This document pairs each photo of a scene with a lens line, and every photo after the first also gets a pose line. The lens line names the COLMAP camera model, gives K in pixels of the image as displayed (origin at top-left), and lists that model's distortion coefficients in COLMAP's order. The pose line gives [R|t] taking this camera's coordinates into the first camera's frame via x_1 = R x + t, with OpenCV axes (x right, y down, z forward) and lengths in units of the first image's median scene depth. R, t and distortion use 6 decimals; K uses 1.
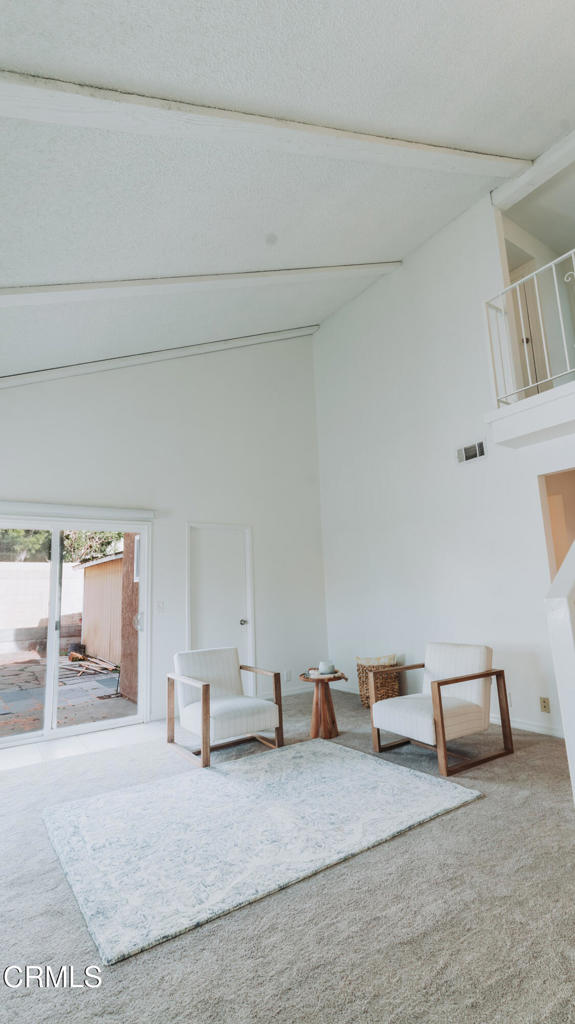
lens RADIAL K [[479.8, 0, 286.1], [0, 479.8, 507.2], [0, 0, 1]] dist [0.004394, -0.000917]
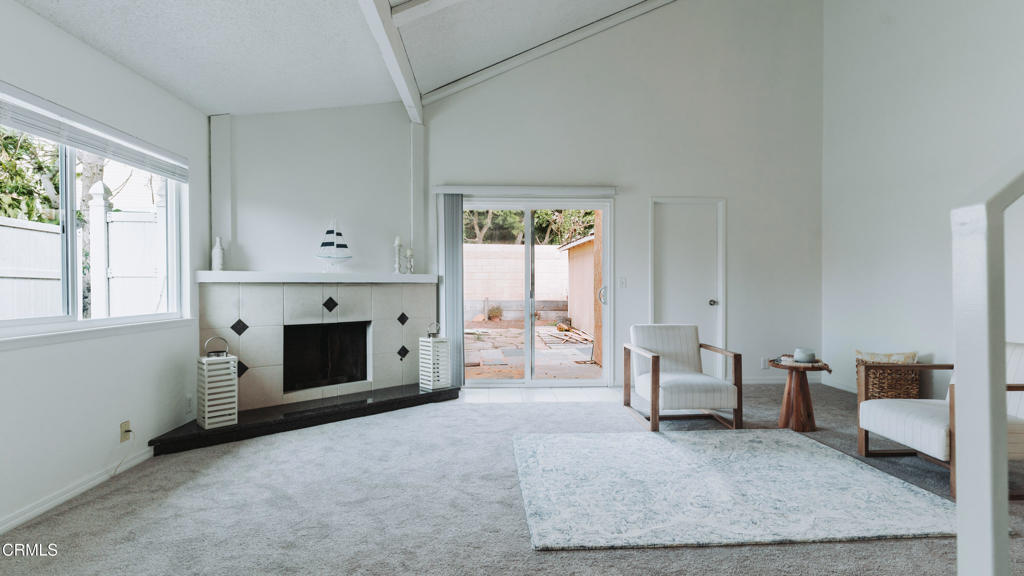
lens RADIAL K [[479.8, 0, 510.6], [0, 479.8, 291.2], [0, 0, 1]] dist [0.004394, -0.000917]
pose [[0.855739, 0.044532, -0.515488, 0.088430], [0.059626, 0.981164, 0.183744, 0.036043], [0.513961, -0.187973, 0.836965, 0.031528]]
